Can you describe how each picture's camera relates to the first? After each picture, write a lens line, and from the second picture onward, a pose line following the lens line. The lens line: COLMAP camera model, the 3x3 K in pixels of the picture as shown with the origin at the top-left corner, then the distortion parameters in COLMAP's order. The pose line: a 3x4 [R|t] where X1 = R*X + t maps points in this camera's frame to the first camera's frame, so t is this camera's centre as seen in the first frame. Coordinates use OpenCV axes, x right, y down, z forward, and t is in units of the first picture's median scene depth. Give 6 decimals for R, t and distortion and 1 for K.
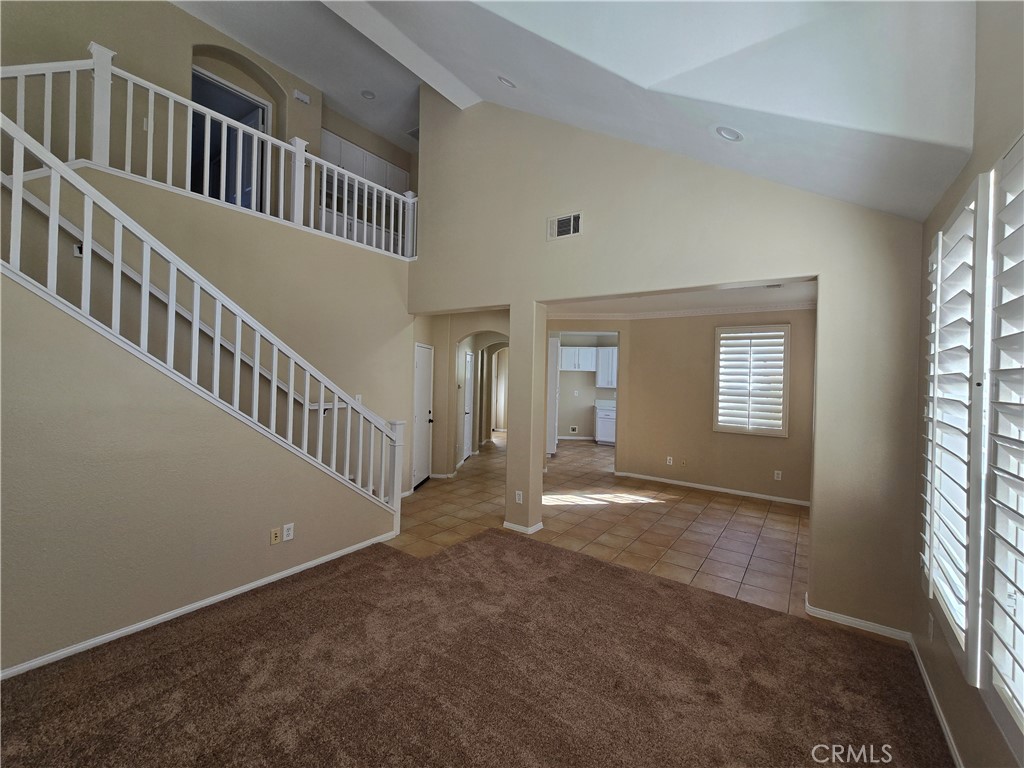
lens RADIAL K [[418.5, 0, 512.6], [0, 418.5, 376.1], [0, 0, 1]] dist [-0.003767, 0.000006]
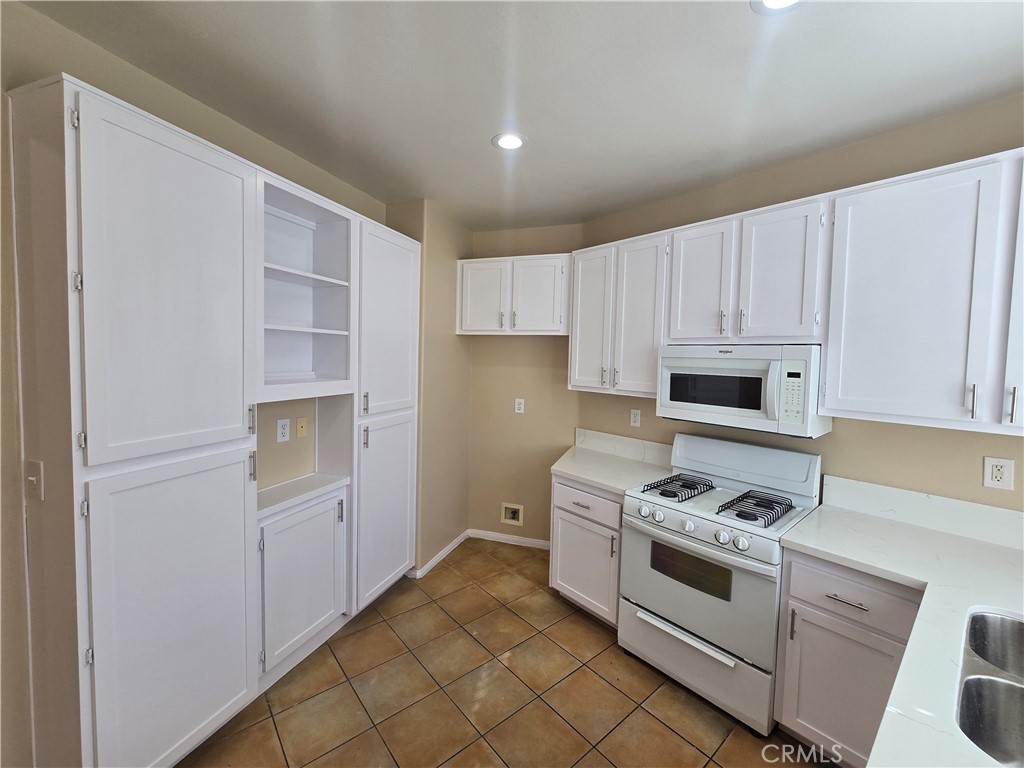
lens RADIAL K [[418.5, 0, 512.6], [0, 418.5, 376.1], [0, 0, 1]] dist [-0.003767, 0.000006]
pose [[0.971907, 0.010092, -0.235150, 0.481696], [-0.000567, 0.999178, 0.040539, 0.011354], [0.235366, -0.039266, 0.971113, 1.477862]]
